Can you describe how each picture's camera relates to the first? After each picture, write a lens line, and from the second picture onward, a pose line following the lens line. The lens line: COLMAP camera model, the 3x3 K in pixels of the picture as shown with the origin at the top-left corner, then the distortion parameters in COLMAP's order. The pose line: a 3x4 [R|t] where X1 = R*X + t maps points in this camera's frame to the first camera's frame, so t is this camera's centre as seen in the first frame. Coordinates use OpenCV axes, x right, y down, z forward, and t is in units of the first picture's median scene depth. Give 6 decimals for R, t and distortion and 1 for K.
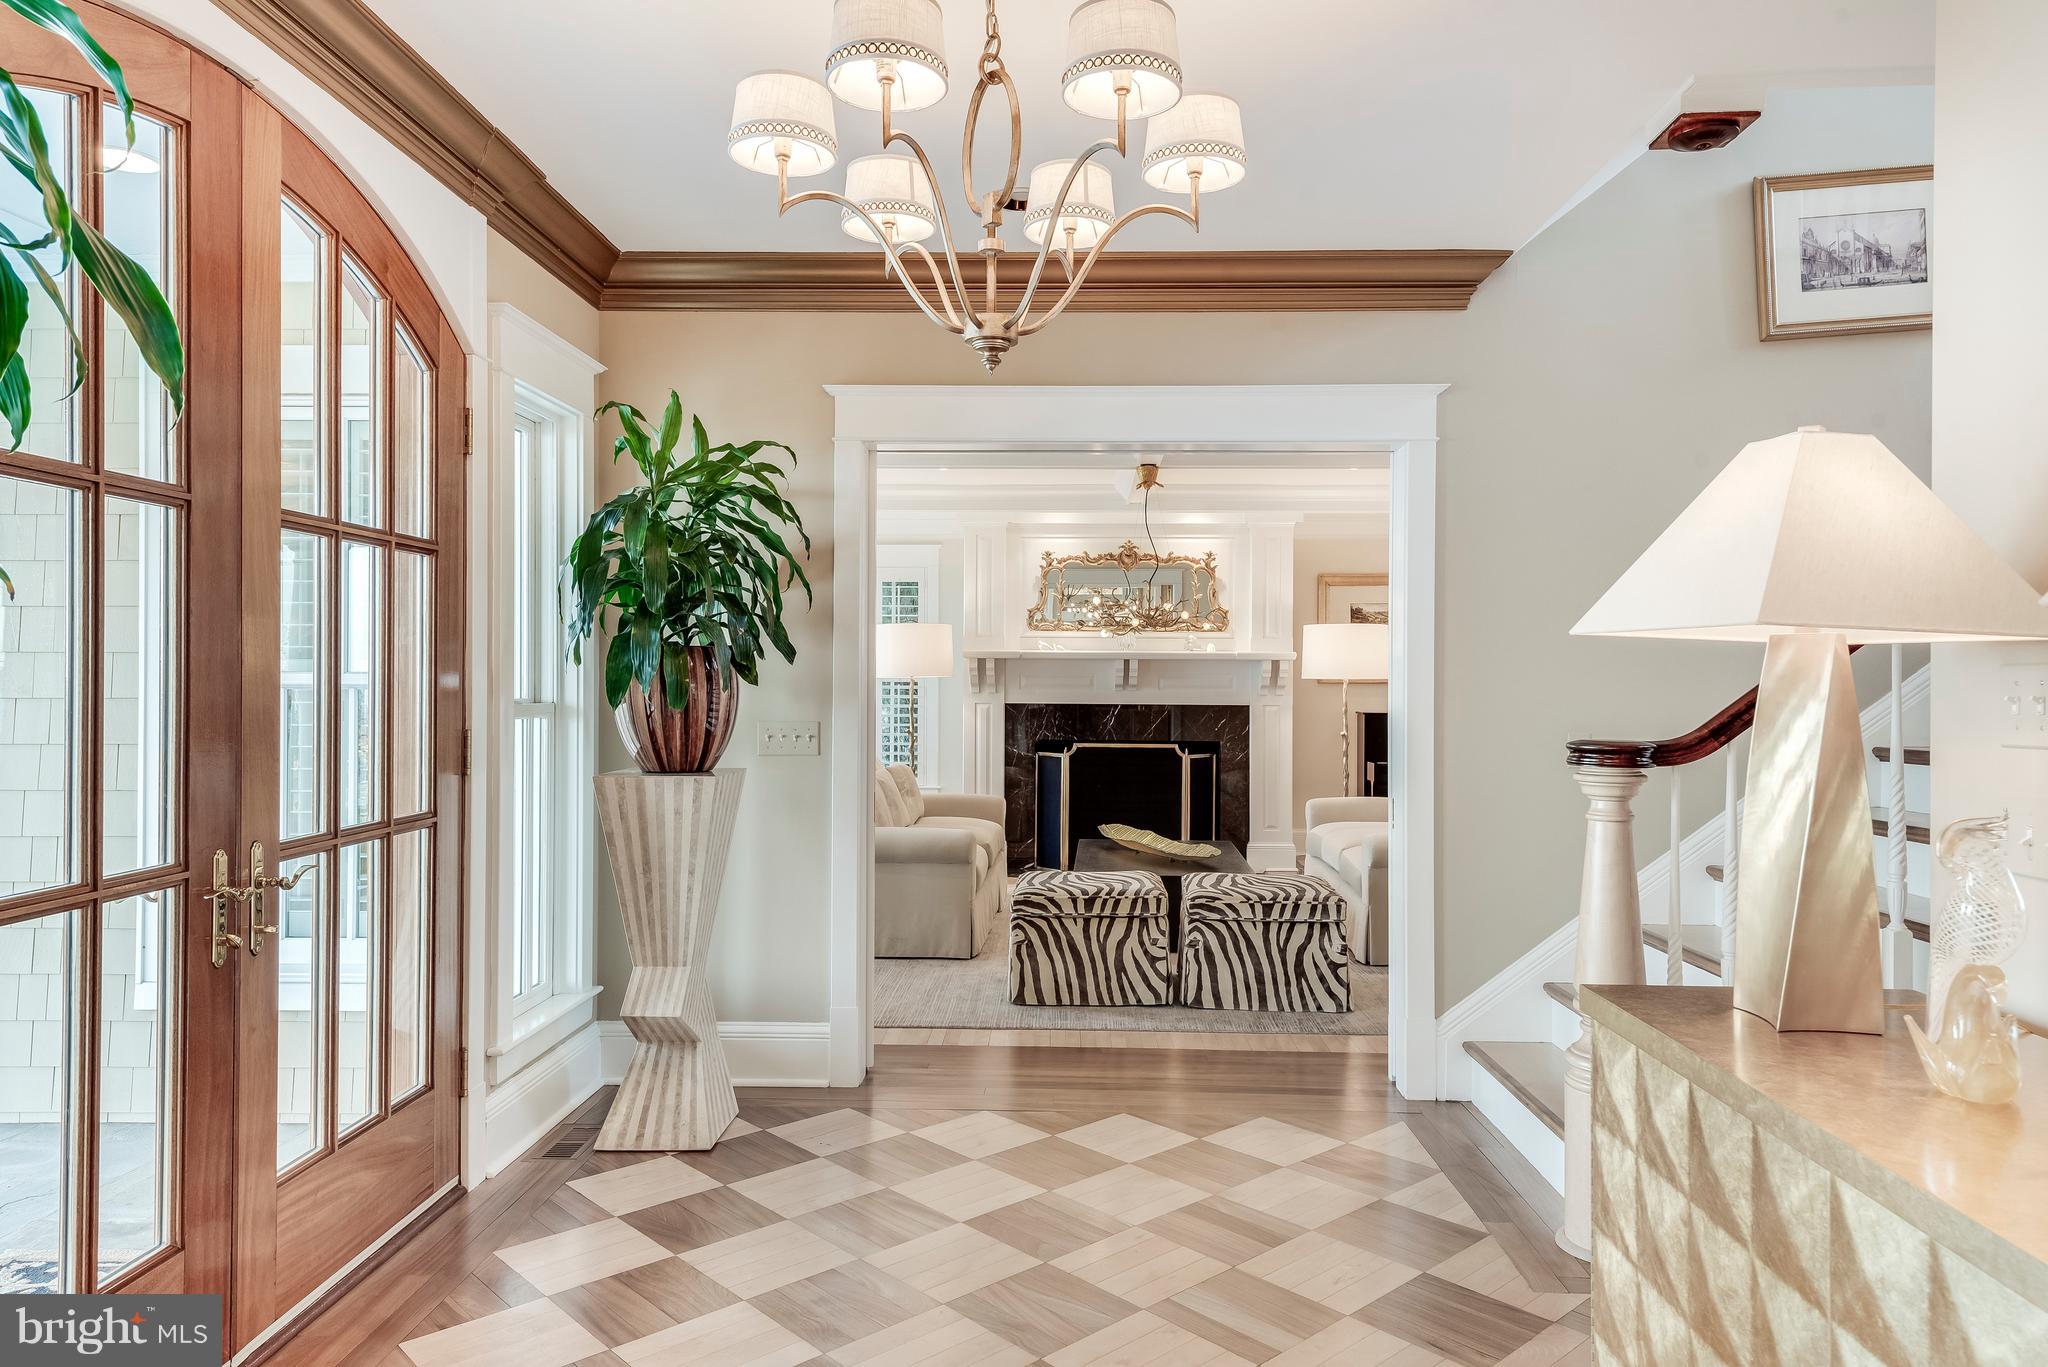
lens RADIAL K [[1296.2, 0, 1004.2], [0, 1296.2, 684.7], [0, 0, 1]] dist [0.048016, -0.010480]
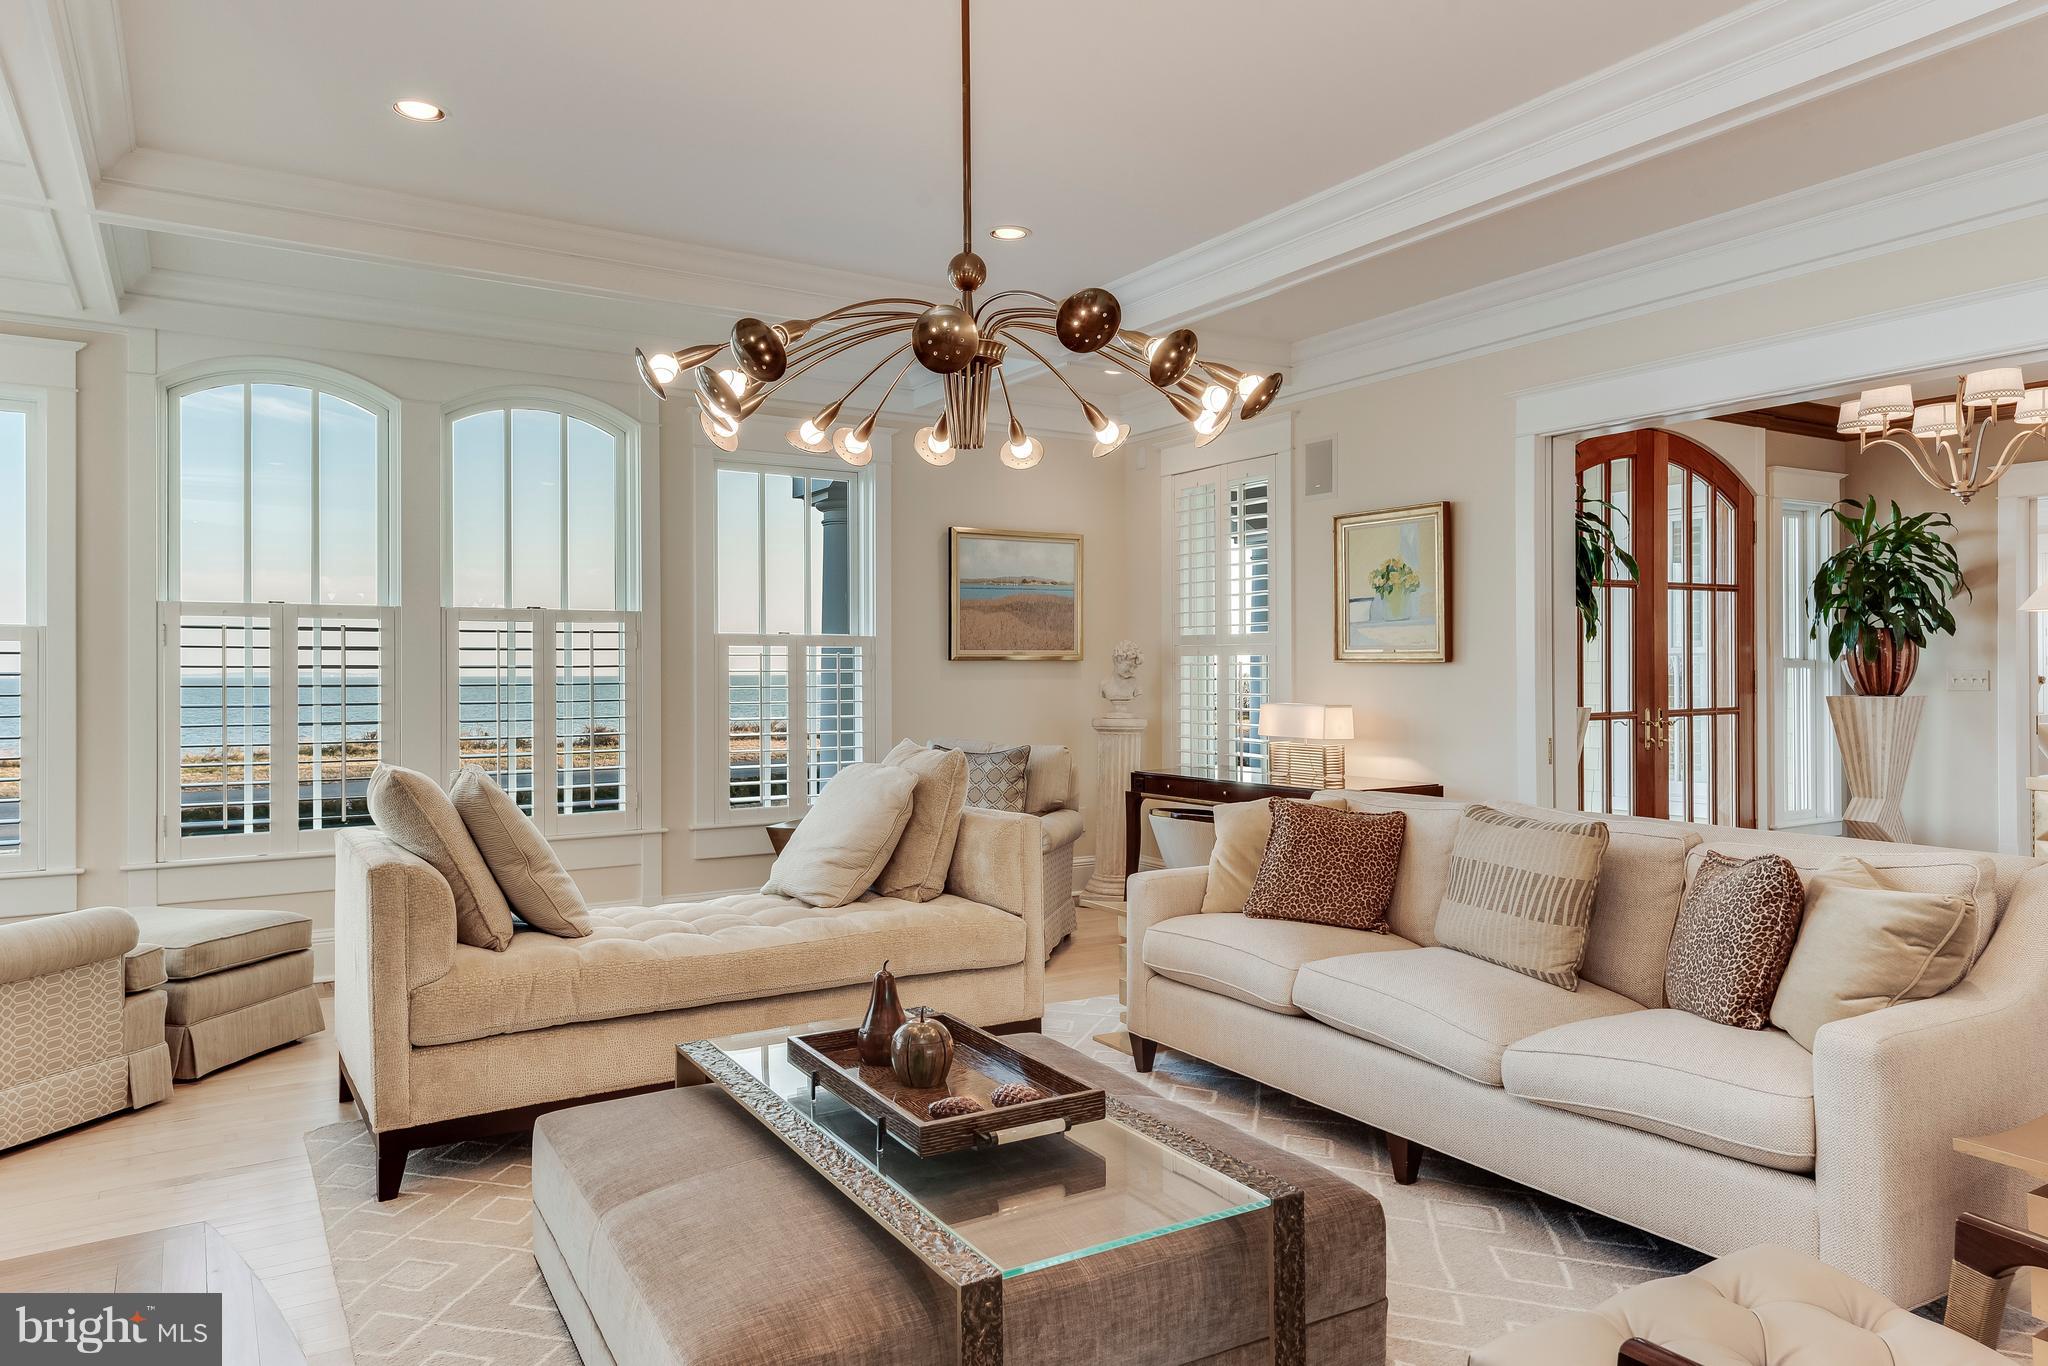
lens RADIAL K [[1334.4, 0, 1015.5], [0, 1334.4, 666.3], [0, 0, 1]] dist [0.044405, -0.030165]
pose [[0.561979, -0.010705, -0.827082, 0.734786], [0.005796, 0.999943, -0.009005, 0.039674], [0.827131, 0.000267, 0.562009, -1.242601]]
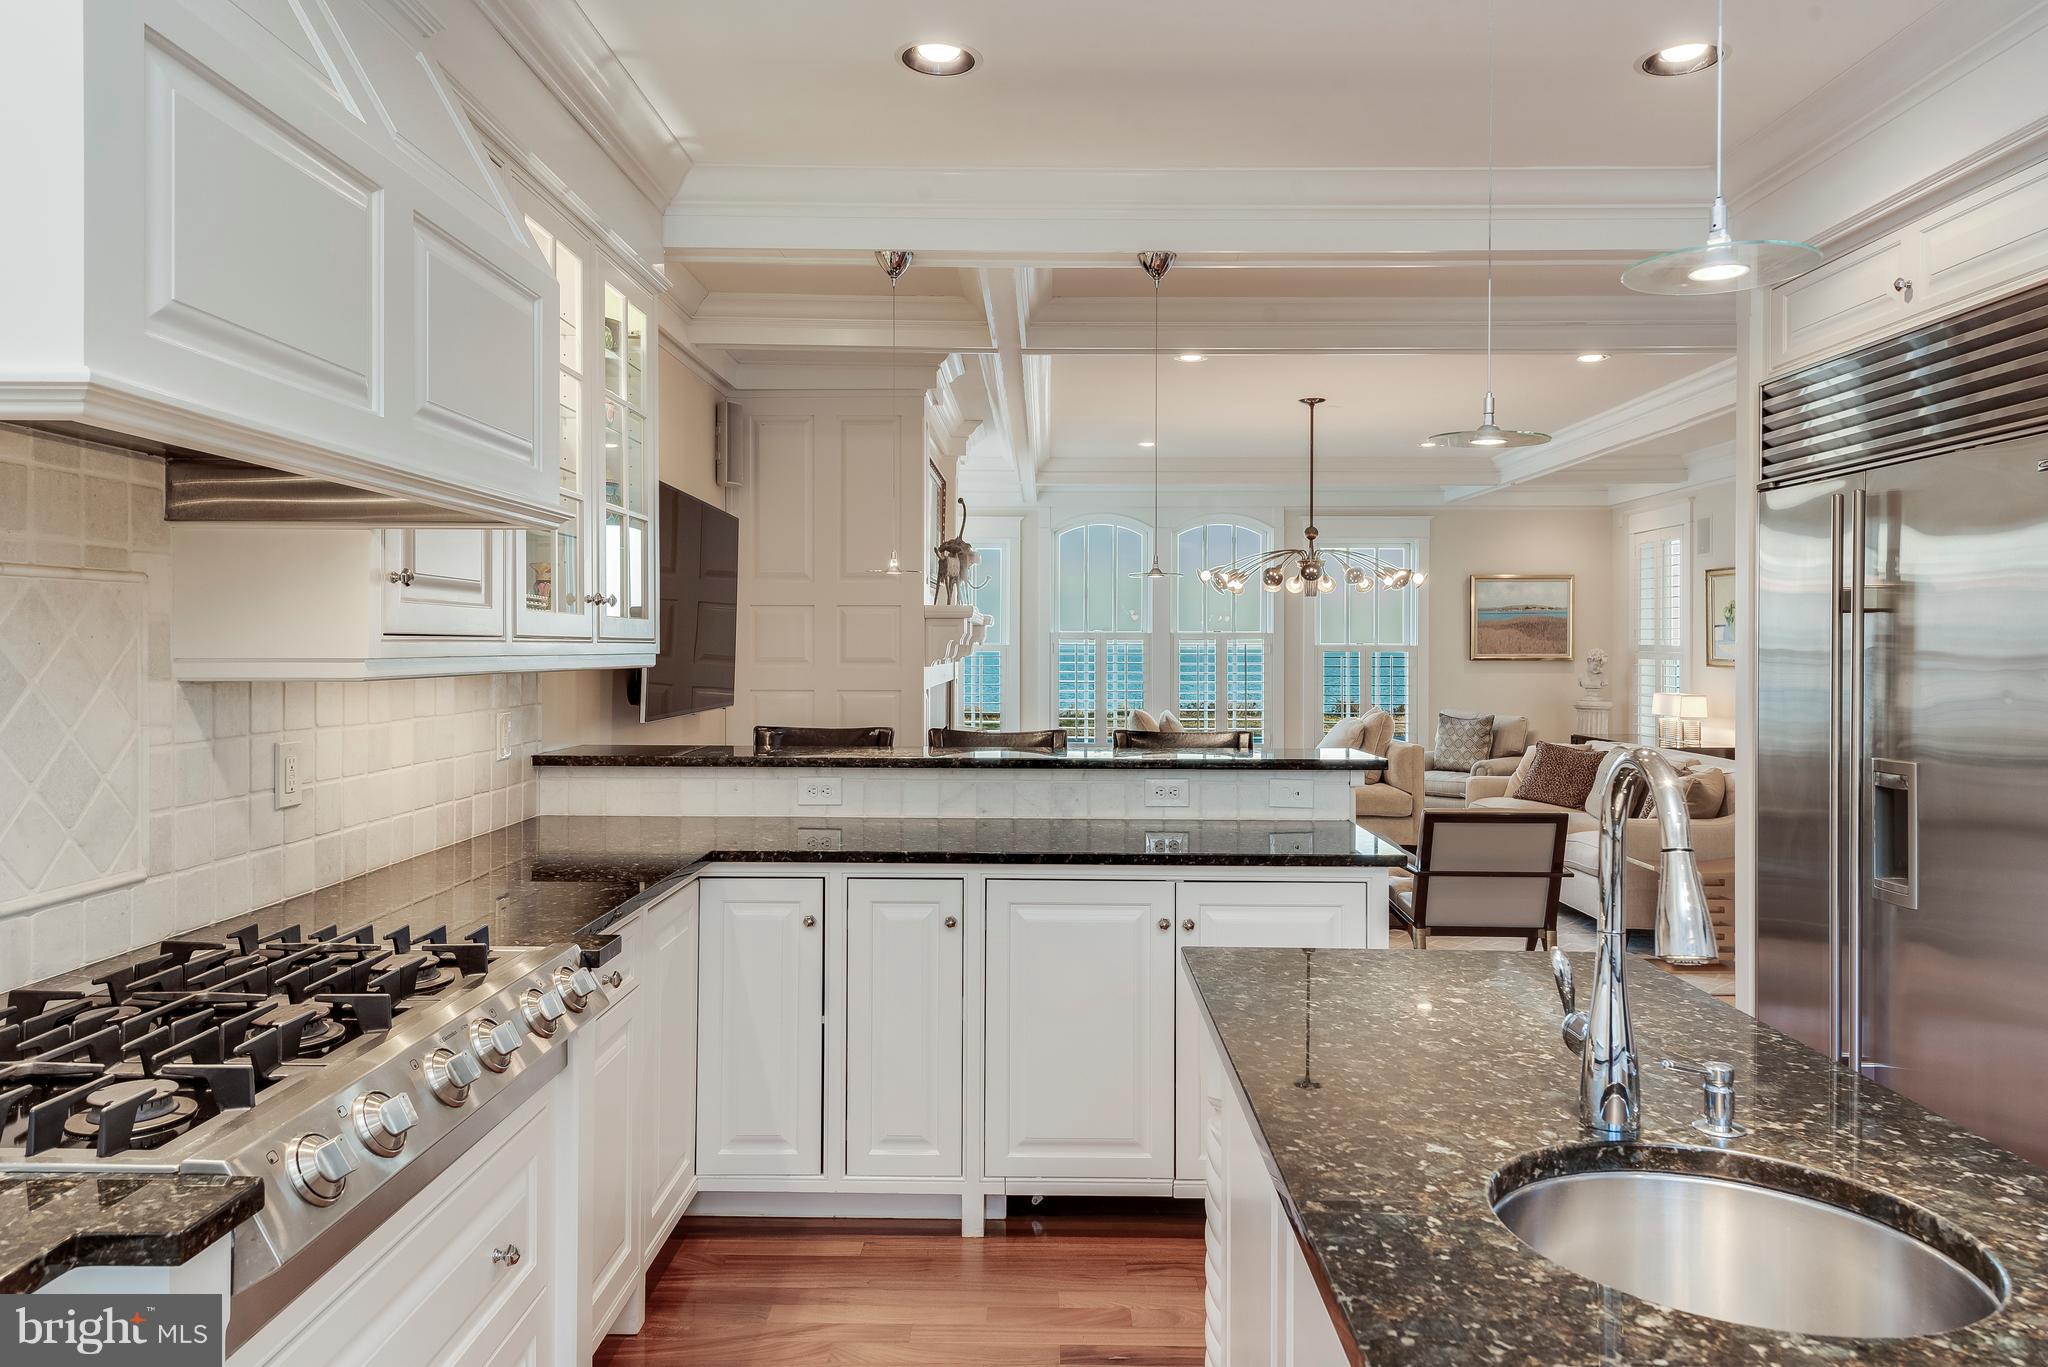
lens RADIAL K [[1334.4, 0, 1023.6], [0, 1334.4, 663.4], [0, 0, 1]] dist [0.044405, -0.030165]
pose [[0.029793, 0.008829, -0.999517, 2.199194], [-0.001801, 0.999960, 0.008779, -0.008392], [0.999554, 0.001538, 0.029808, -1.349325]]
